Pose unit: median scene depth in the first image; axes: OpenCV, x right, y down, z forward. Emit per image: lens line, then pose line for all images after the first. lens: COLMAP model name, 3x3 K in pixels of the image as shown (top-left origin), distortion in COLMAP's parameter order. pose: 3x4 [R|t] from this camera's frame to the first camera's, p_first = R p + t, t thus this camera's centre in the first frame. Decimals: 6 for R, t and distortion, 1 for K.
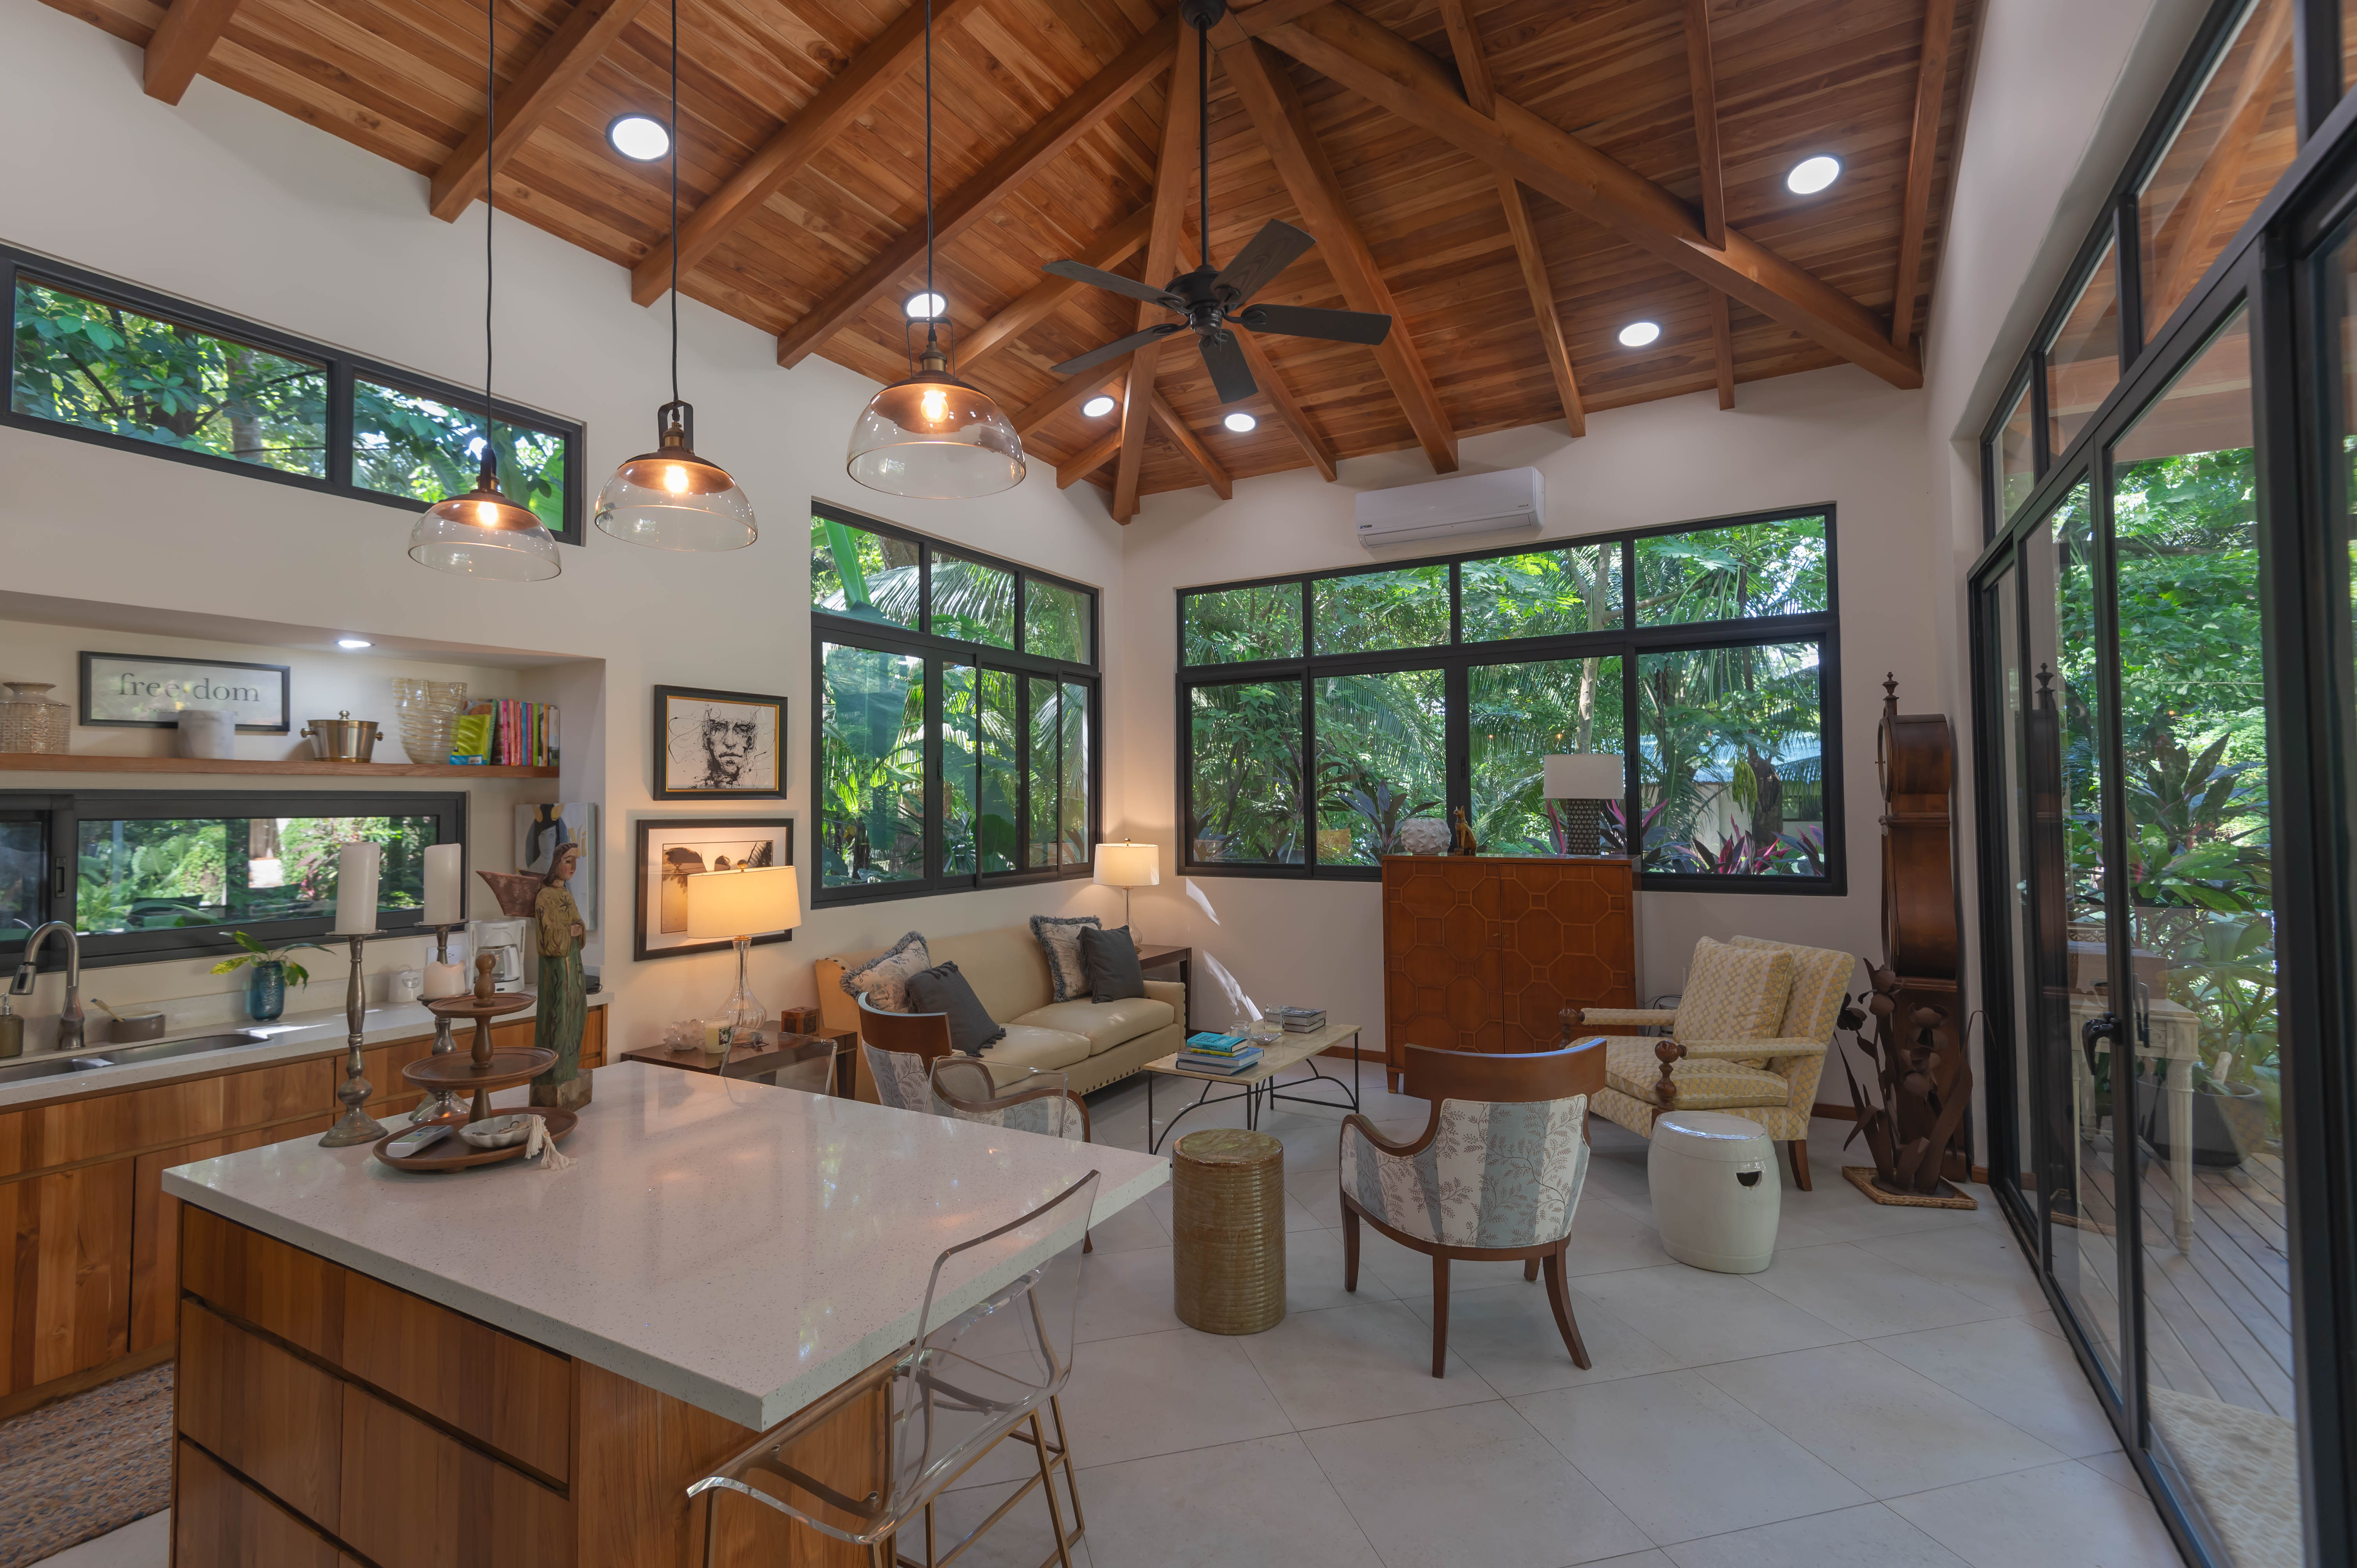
lens RADIAL K [[1064.7, 0, 1172.6], [0, 1064.7, 770.4], [0, 0, 1]] dist [0.037328, -0.021668]
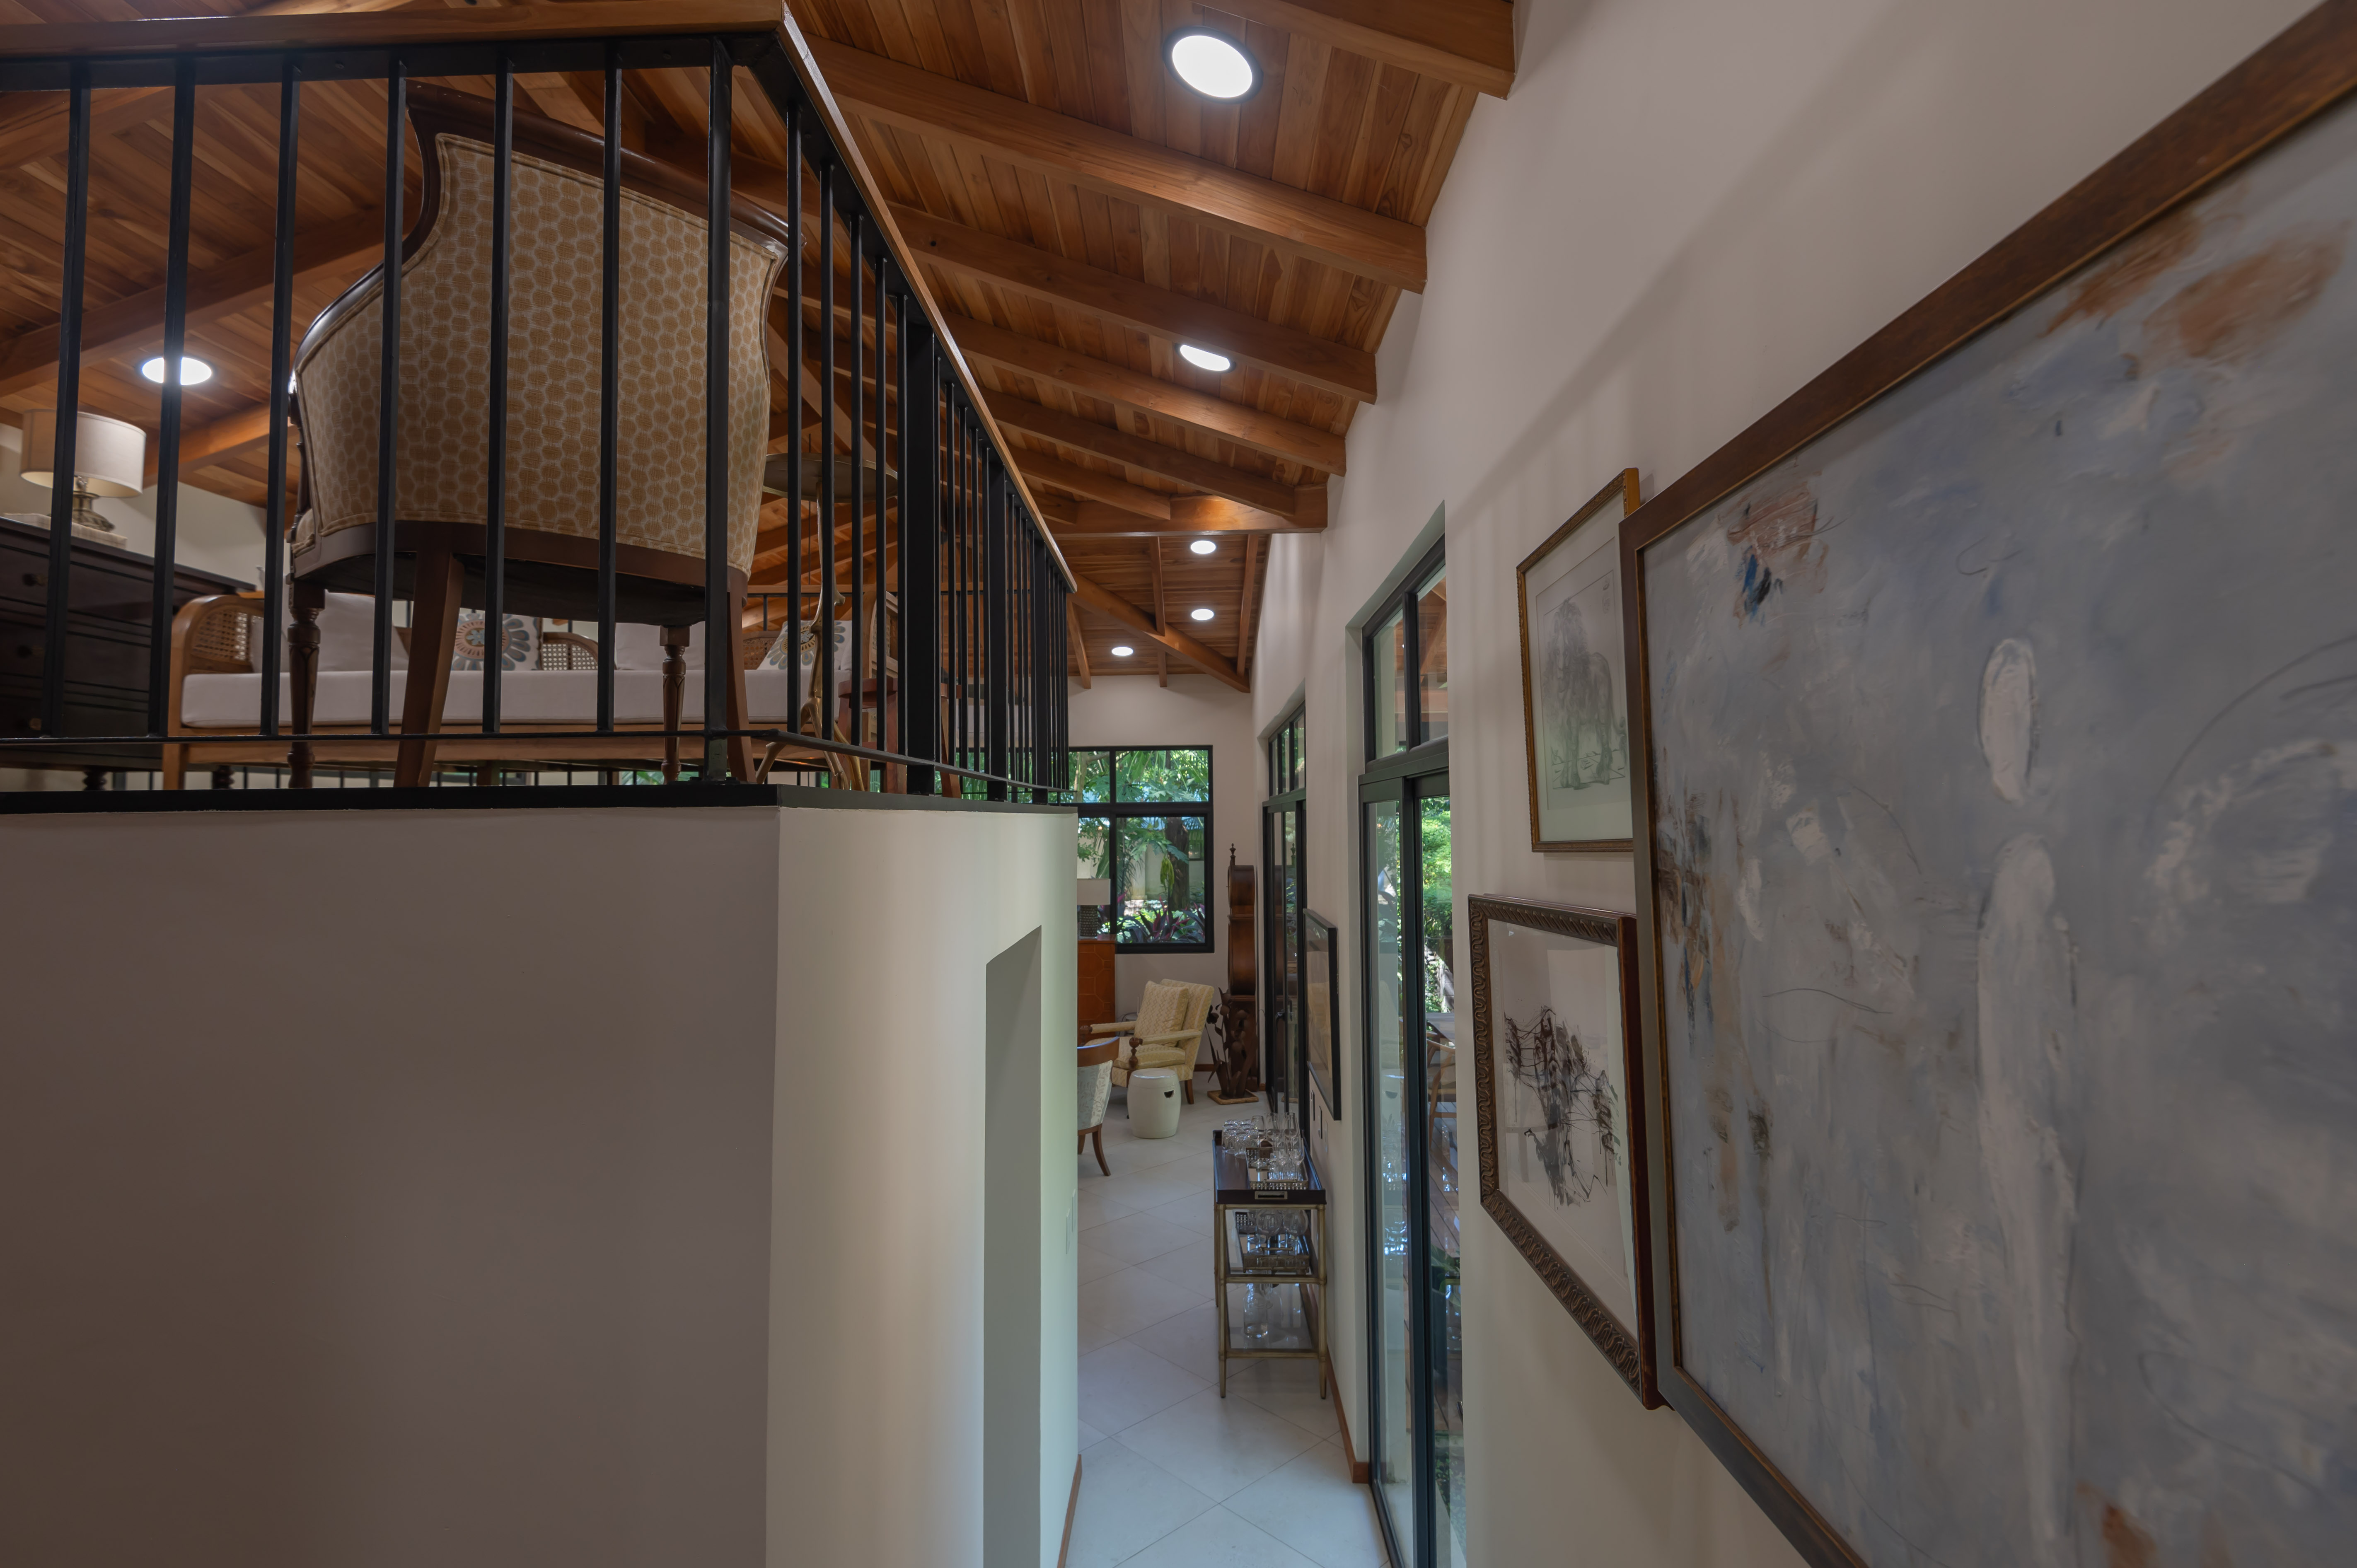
lens RADIAL K [[1064.7, 0, 1172.6], [0, 1064.7, 770.4], [0, 0, 1]] dist [0.037328, -0.021668]
pose [[0.877102, 0.029403, 0.479404, -0.425910], [-0.018287, 0.999445, -0.027840, -0.183031], [-0.479957, 0.015652, 0.877153, -0.755854]]
